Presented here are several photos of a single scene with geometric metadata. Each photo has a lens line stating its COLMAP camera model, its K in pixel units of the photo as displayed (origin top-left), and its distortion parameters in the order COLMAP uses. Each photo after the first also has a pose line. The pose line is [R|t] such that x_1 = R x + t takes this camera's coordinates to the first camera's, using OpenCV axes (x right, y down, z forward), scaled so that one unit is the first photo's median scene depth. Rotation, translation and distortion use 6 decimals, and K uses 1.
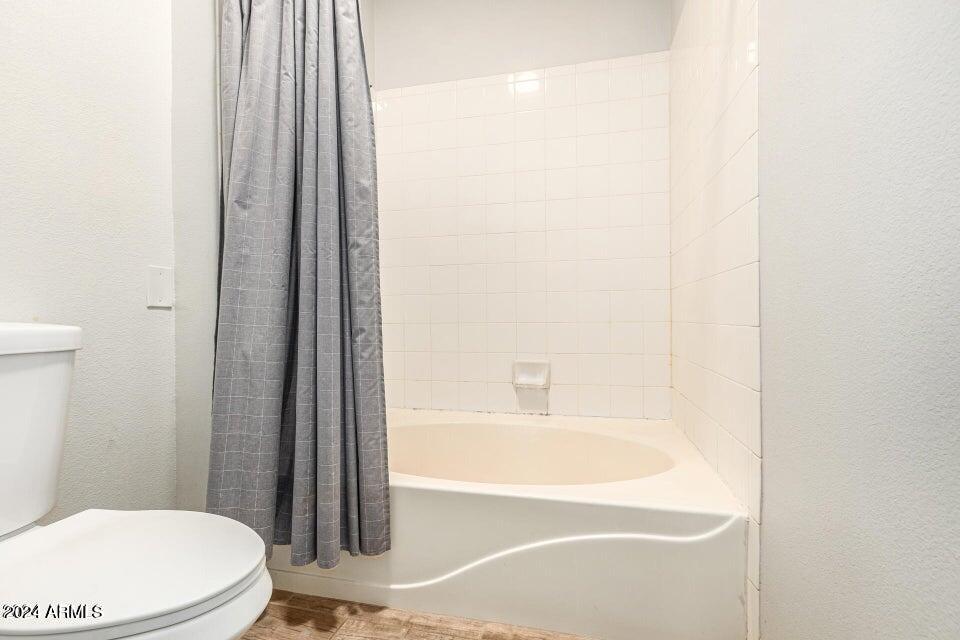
lens RADIAL K [[434.2, 0, 476.9], [0, 434.2, 317.2], [0, 0, 1]] dist [0.001373, -0.000169]
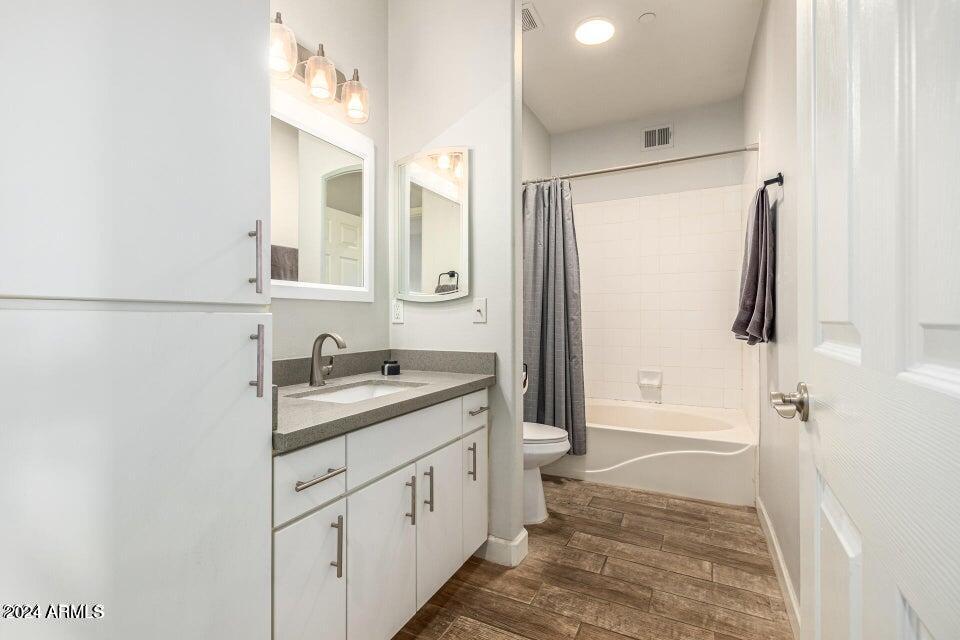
lens RADIAL K [[434.2, 0, 476.9], [0, 434.2, 317.2], [0, 0, 1]] dist [0.001373, -0.000169]
pose [[0.973010, 0.004059, -0.230725, -0.237550], [-0.004190, 0.999991, -0.000081, -0.174387], [0.230723, 0.001045, 0.973019, -1.339831]]
